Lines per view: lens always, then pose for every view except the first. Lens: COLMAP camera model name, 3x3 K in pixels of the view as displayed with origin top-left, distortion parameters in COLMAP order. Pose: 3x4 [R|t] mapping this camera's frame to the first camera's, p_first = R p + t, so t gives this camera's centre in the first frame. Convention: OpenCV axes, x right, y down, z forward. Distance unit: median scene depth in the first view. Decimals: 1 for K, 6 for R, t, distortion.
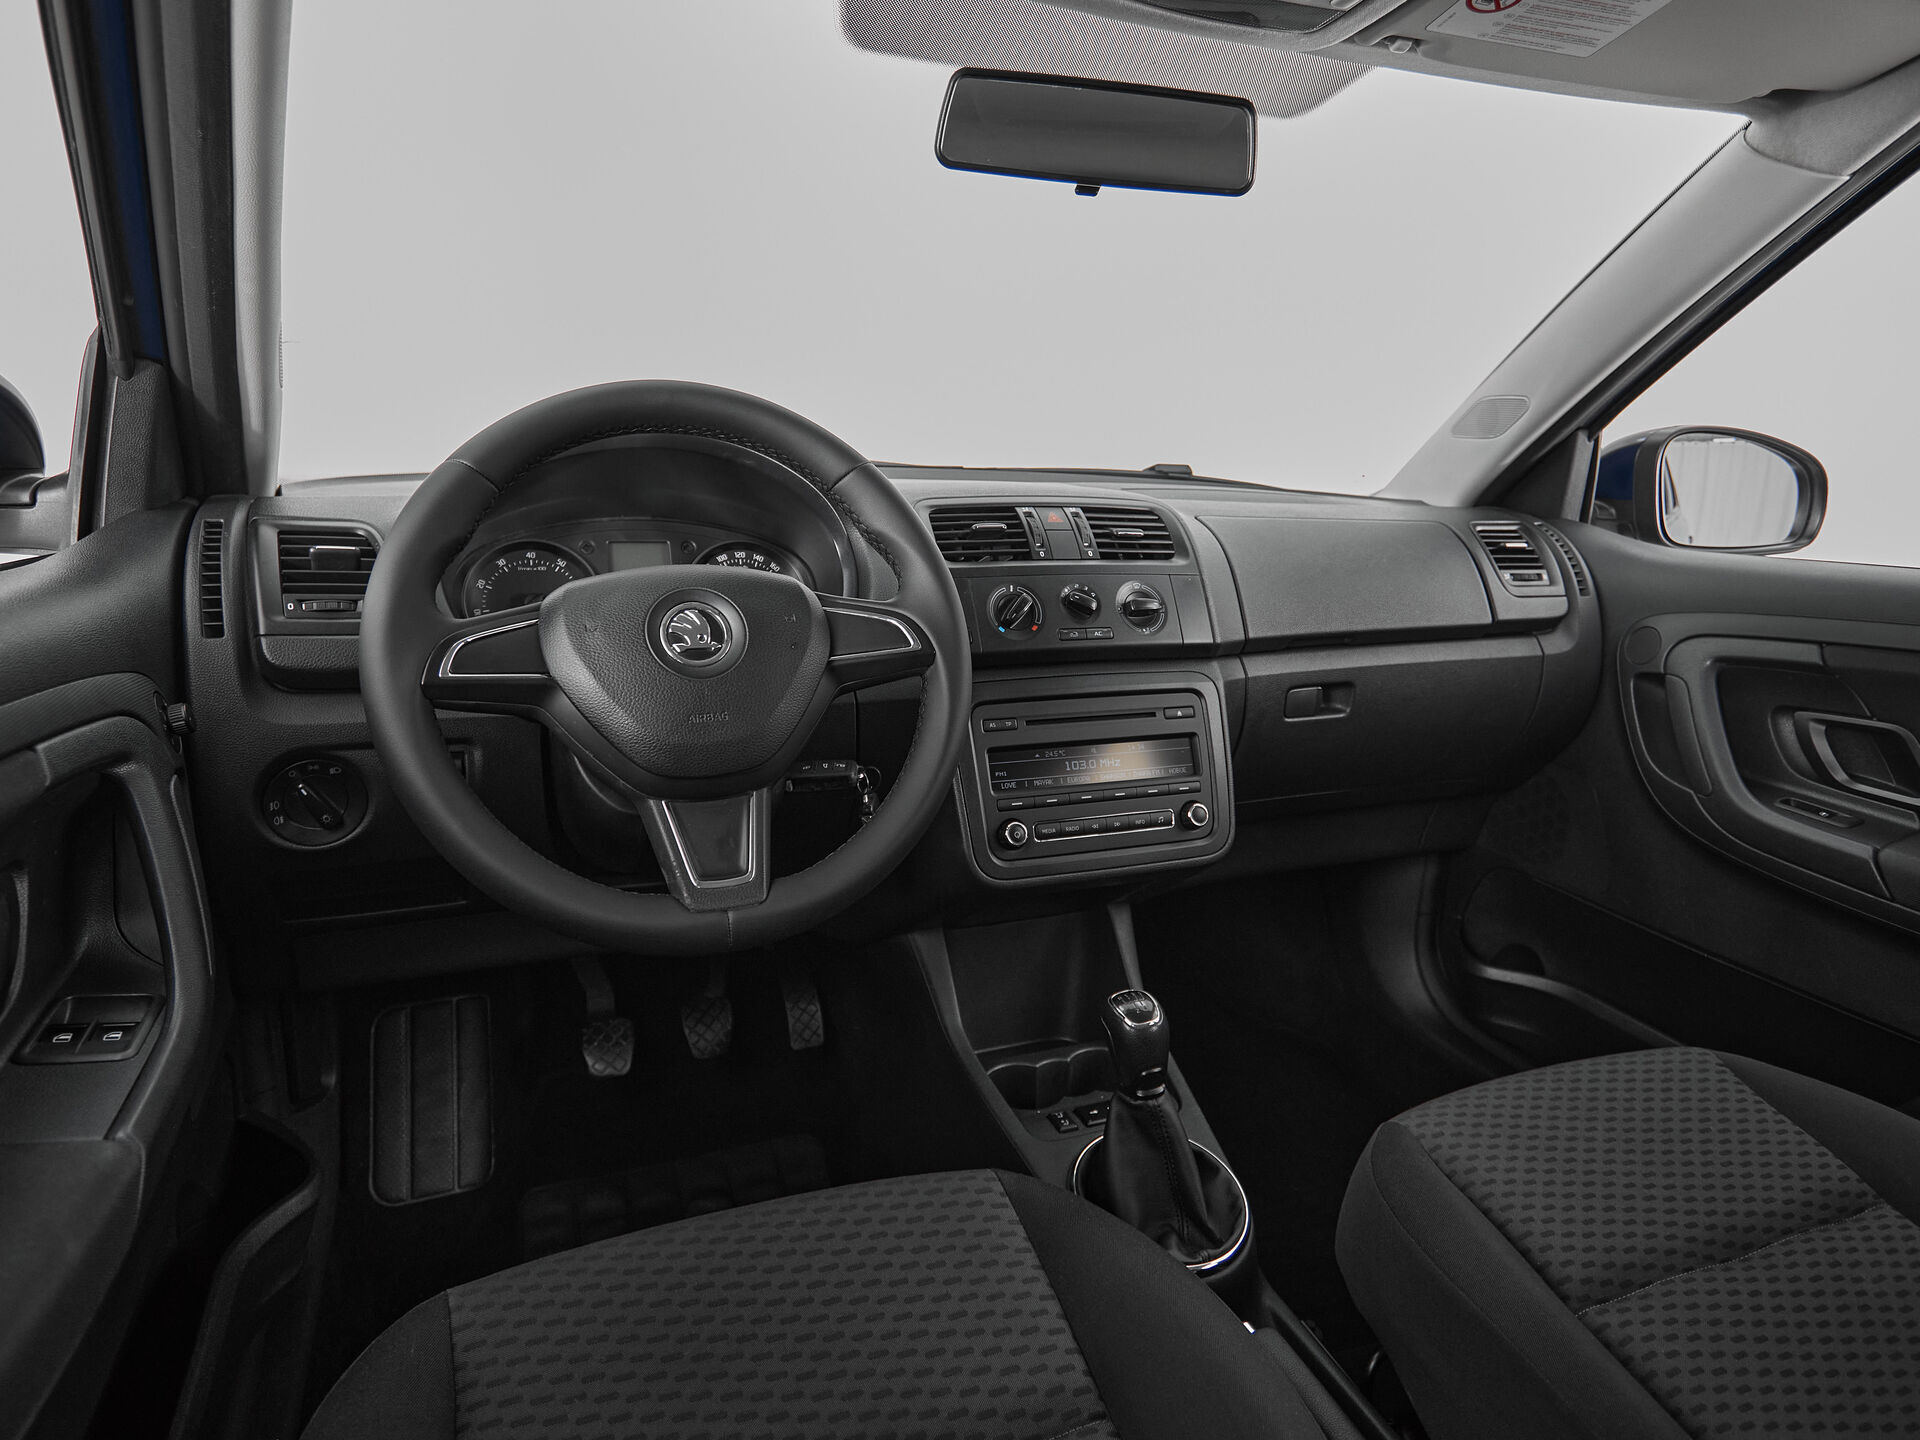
lens RADIAL K [[1108.7, 0, 933.0], [0, 1108.7, 718.5], [0, 0, 1]] dist [-0.002219, -0.000706]
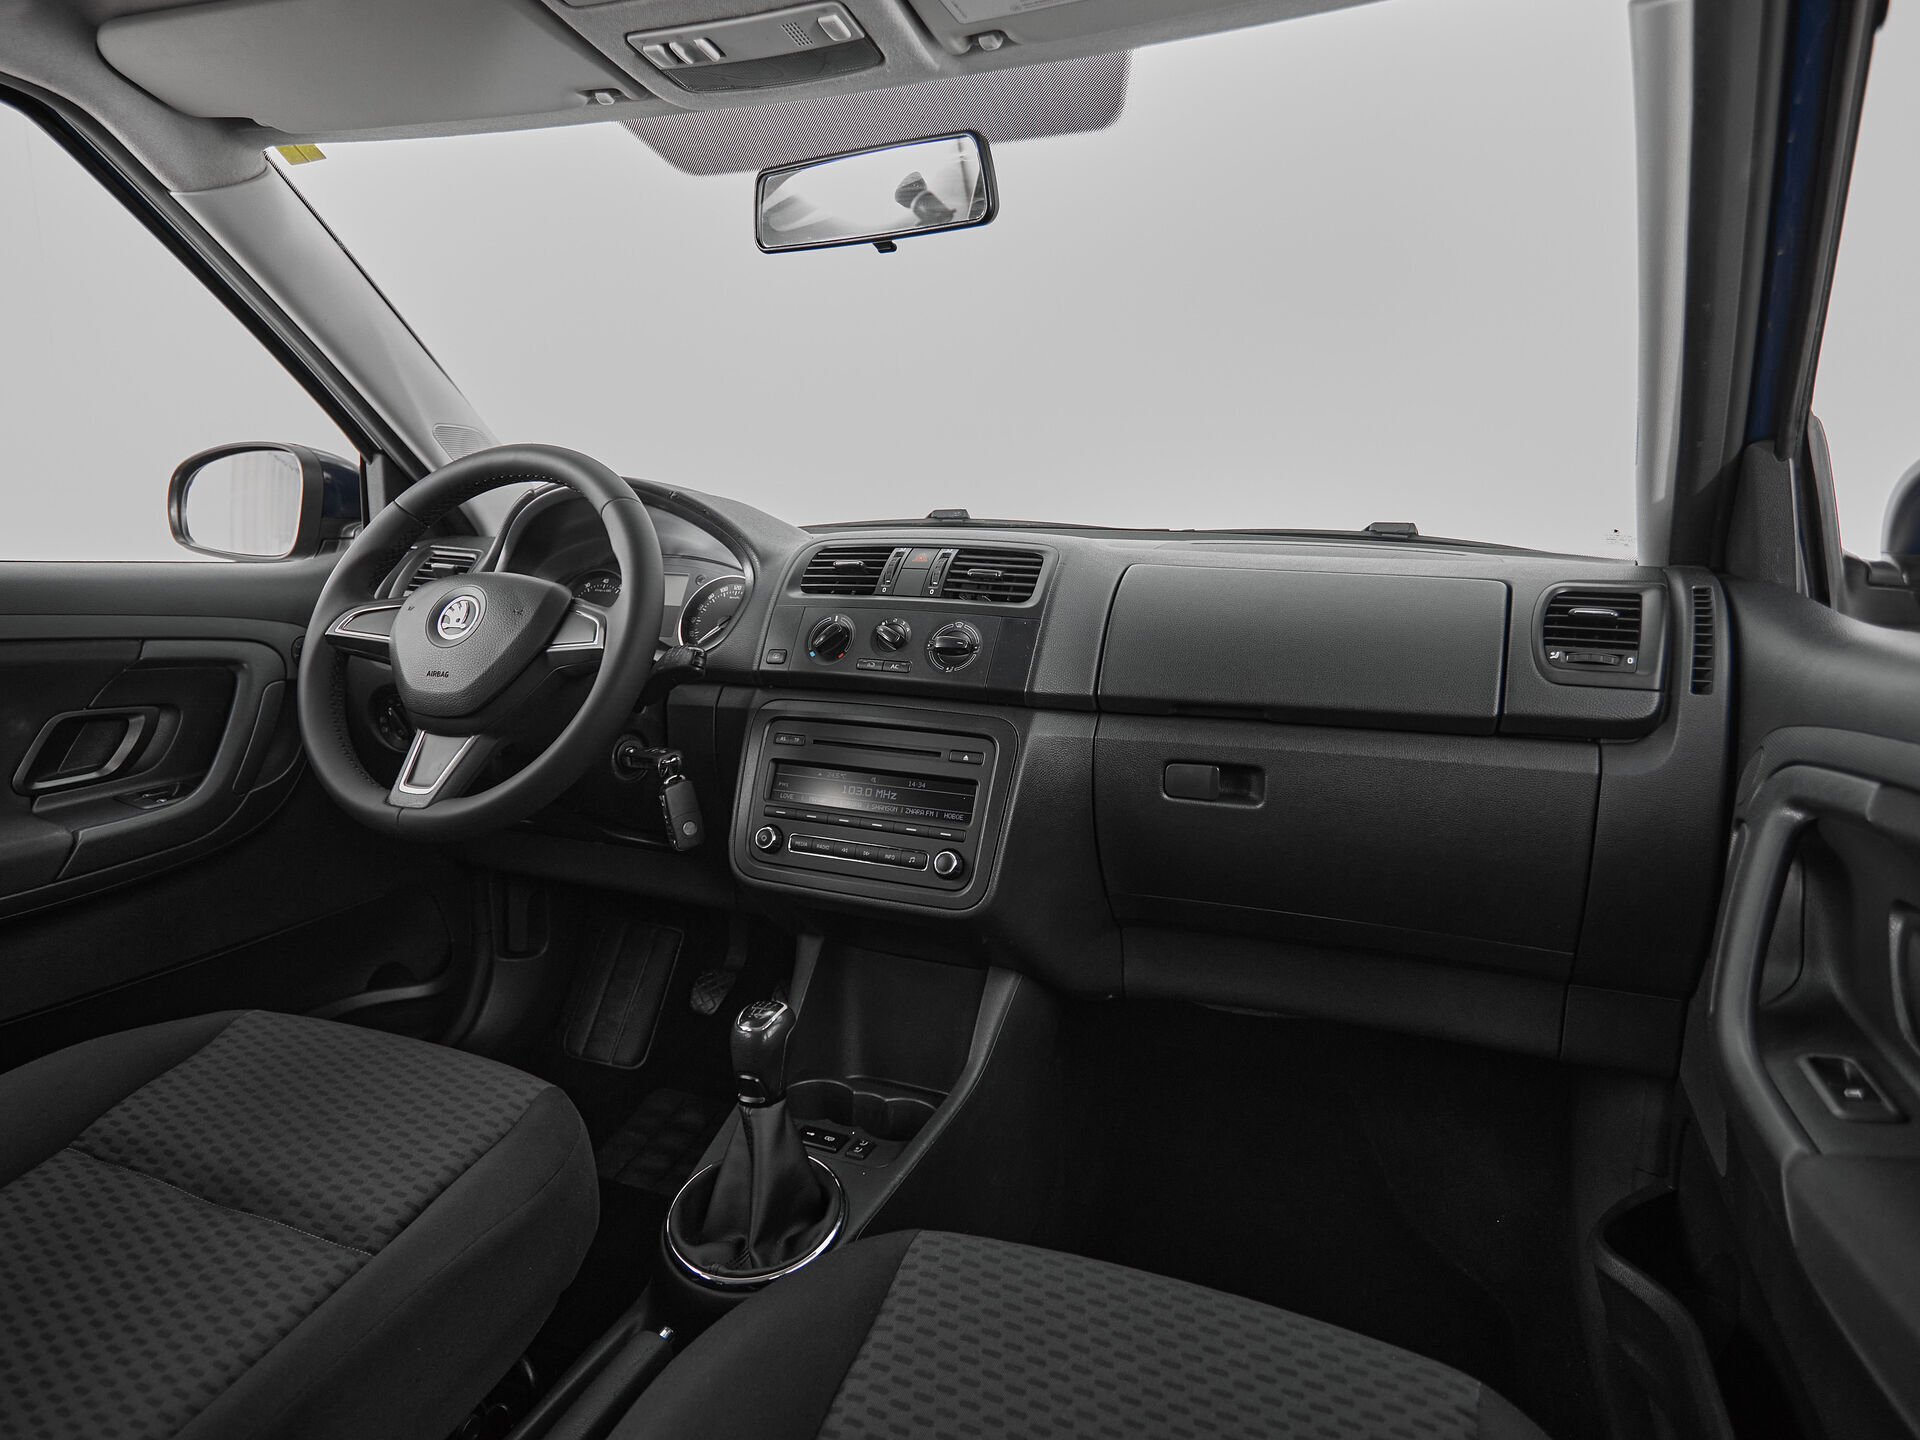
lens RADIAL K [[1108.7, 0, 933.0], [0, 1108.7, 718.5], [0, 0, 1]] dist [-0.002219, -0.000706]
pose [[0.724287, 0.099941, -0.682217, 0.858136], [-0.163906, 0.986033, -0.029564, -0.005309], [0.669734, 0.133232, 0.730552, 0.283193]]
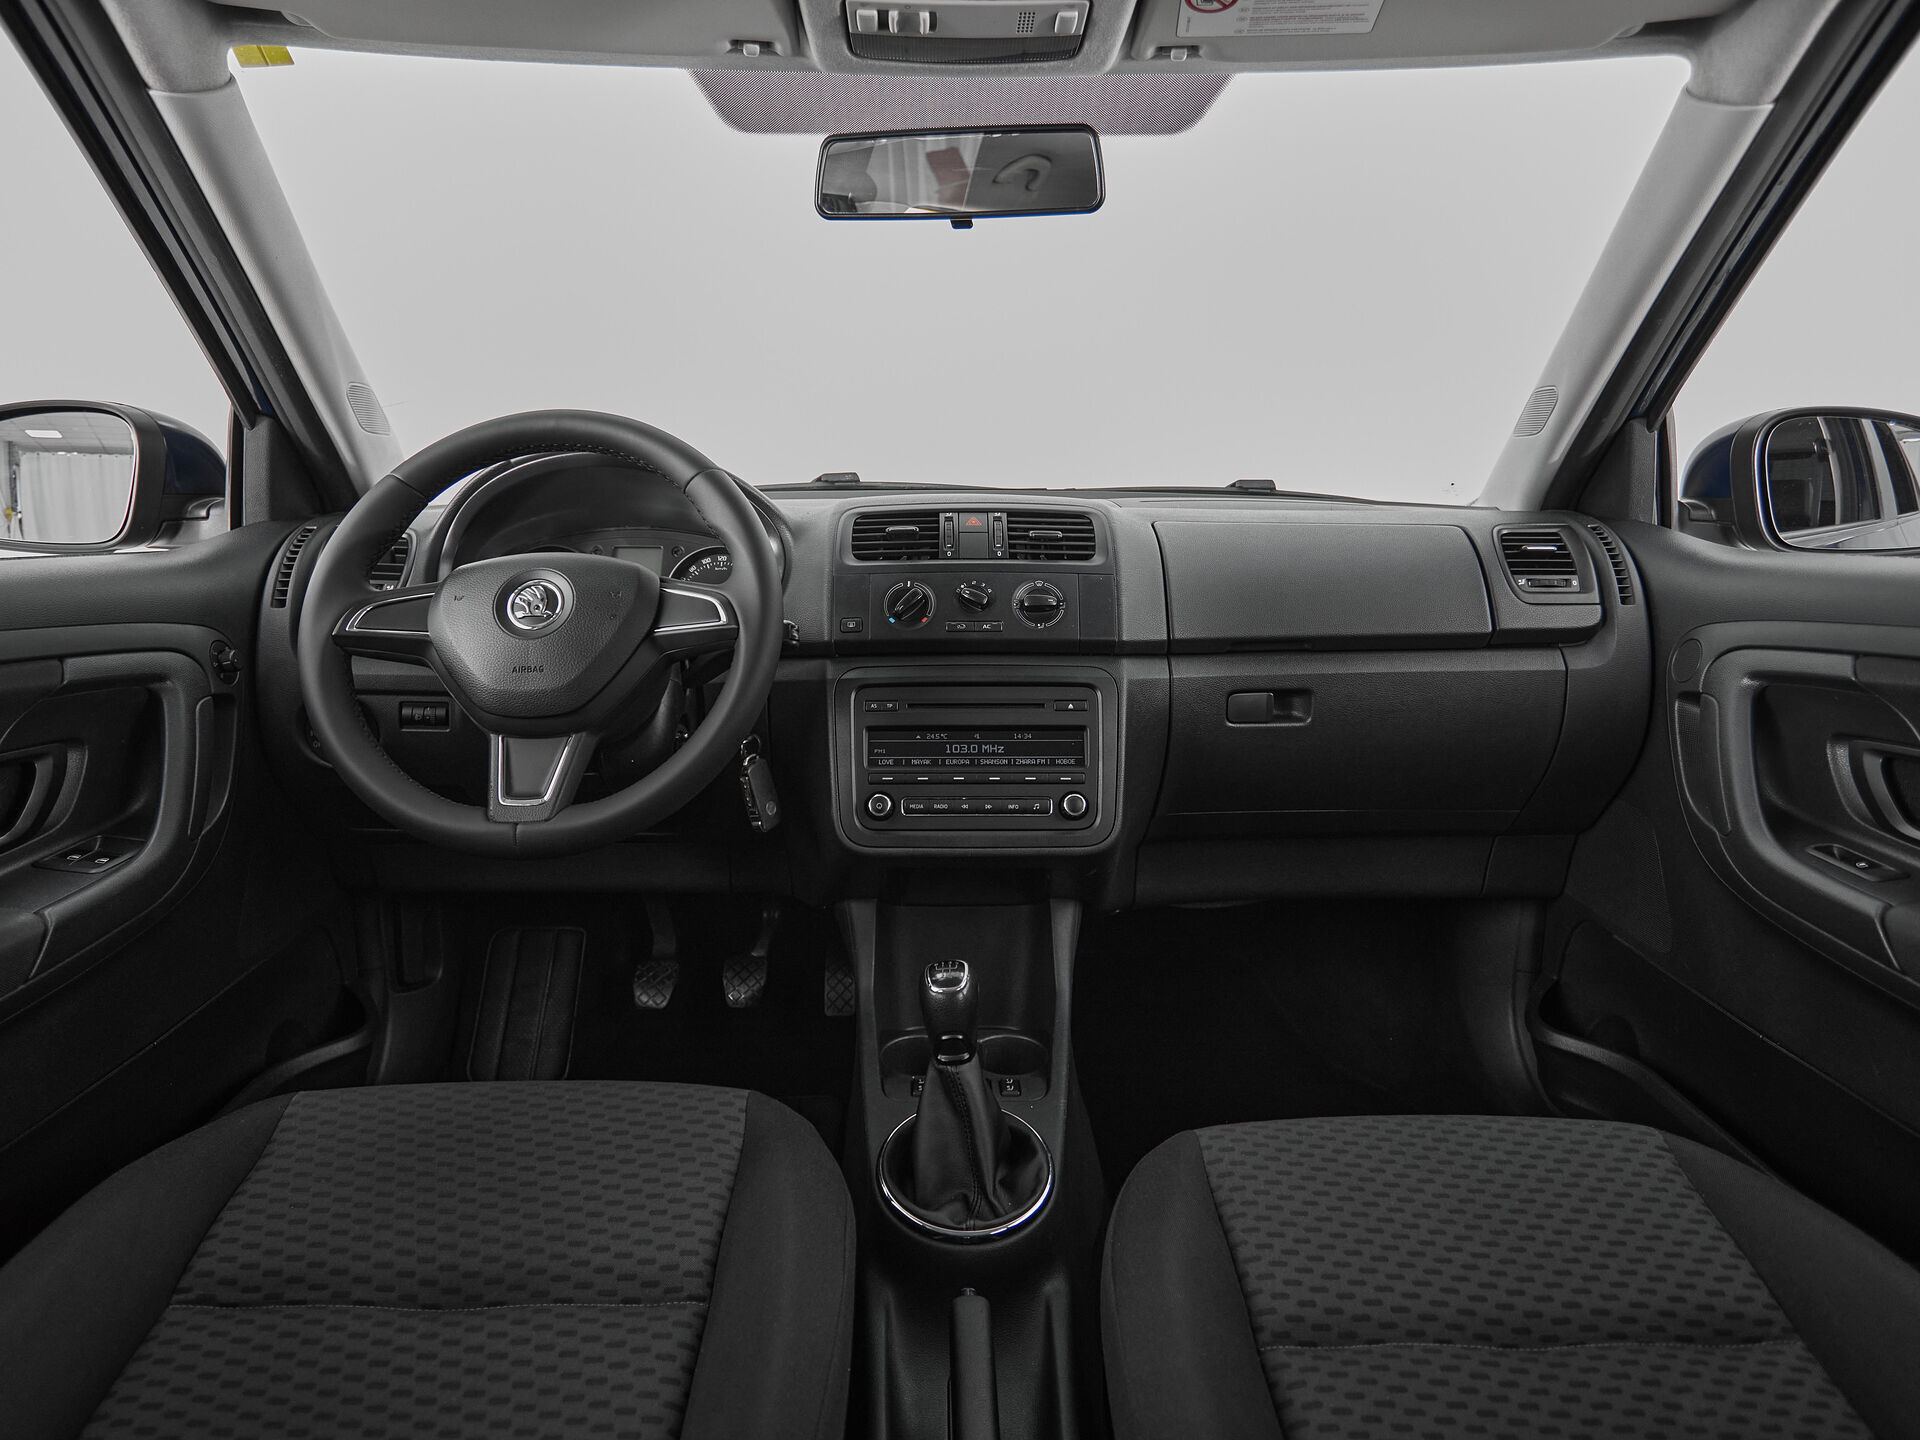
lens RADIAL K [[1090.1, 0, 927.6], [0, 1090.1, 681.1], [0, 0, 1]] dist [-0.001287, -0.001180]
pose [[0.933774, 0.031901, -0.356439, 0.462763], [-0.058644, 0.996195, -0.064471, 0.045486], [0.353026, 0.081104, 0.932092, 0.010134]]
